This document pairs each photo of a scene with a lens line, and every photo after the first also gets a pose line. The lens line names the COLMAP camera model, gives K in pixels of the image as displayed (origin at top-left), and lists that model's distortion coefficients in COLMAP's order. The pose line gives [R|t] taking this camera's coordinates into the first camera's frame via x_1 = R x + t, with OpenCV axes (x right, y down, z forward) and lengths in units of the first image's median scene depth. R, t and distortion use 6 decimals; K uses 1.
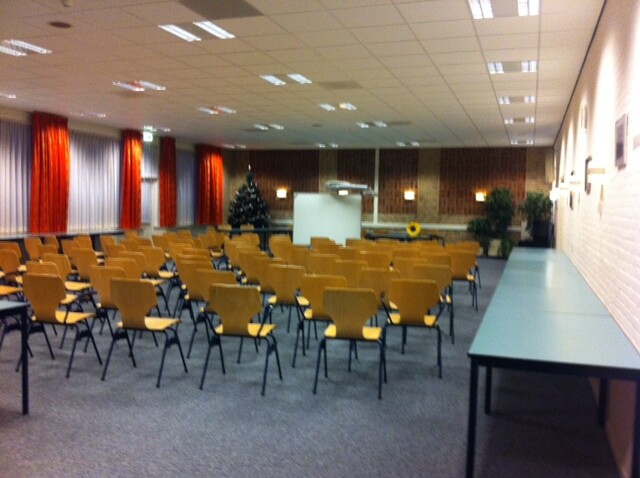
lens RADIAL K [[646.2, 0, 320.0], [0, 646.2, 239.0], [0, 0, 1]] dist [0.110020, -0.236635]
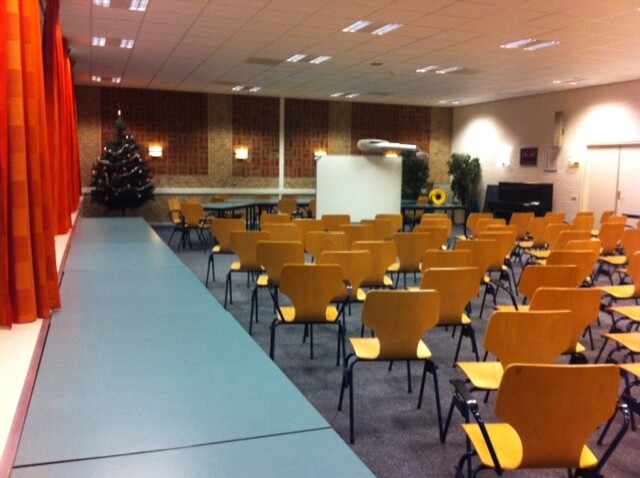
lens RADIAL K [[646.2, 0, 320.0], [0, 646.2, 239.0], [0, 0, 1]] dist [0.110020, -0.236635]
pose [[0.791620, -0.068984, 0.607107, -0.384807], [0.028340, 0.996682, 0.076297, -0.022845], [-0.610356, -0.043193, 0.790949, 0.316071]]
